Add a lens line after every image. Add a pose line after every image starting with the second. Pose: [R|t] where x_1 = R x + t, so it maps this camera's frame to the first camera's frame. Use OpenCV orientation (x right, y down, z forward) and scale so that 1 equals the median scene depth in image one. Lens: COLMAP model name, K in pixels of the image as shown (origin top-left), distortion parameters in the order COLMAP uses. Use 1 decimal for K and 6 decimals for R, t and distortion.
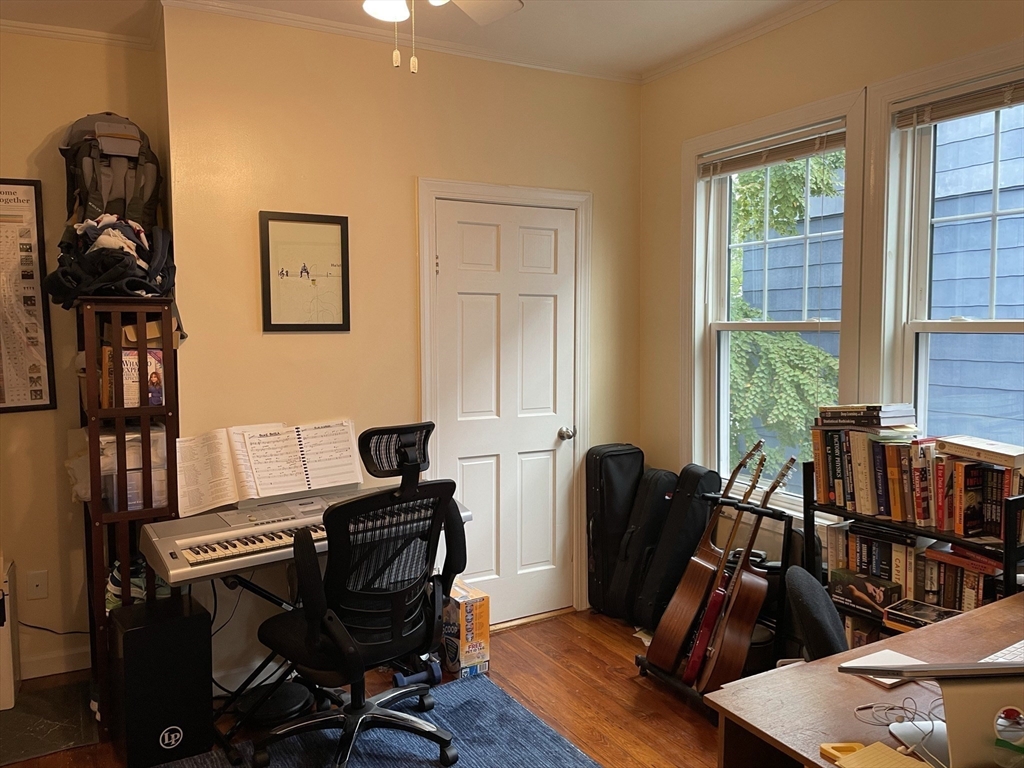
lens RADIAL K [[775.6, 0, 512.0], [0, 775.6, 384.0], [0, 0, 1]] dist [0.089562, -0.151733]
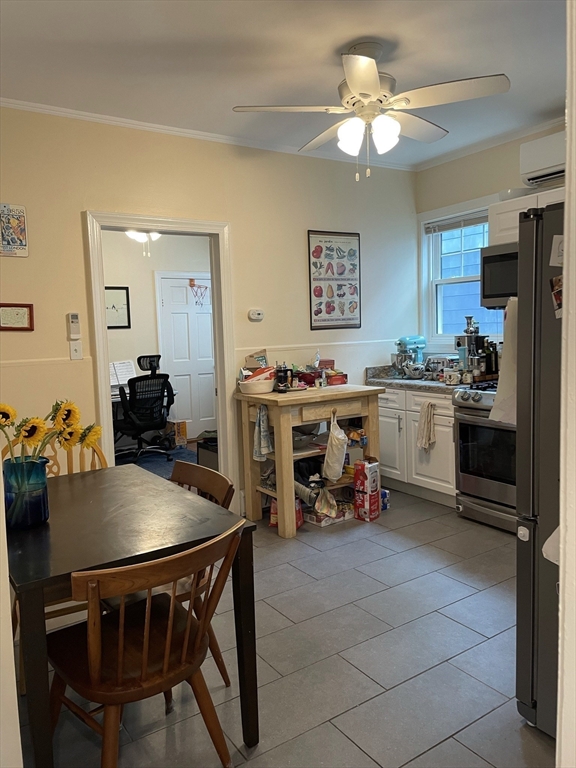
lens RADIAL K [[581.7, 0, 288.0], [0, 581.7, 384.0], [0, 0, 1]] dist [0.089562, -0.151733]
pose [[0.996479, -0.035163, 0.076110, 0.235018], [0.033977, 0.999281, 0.016829, 0.146736], [-0.076647, -0.014184, 0.996957, -1.446686]]
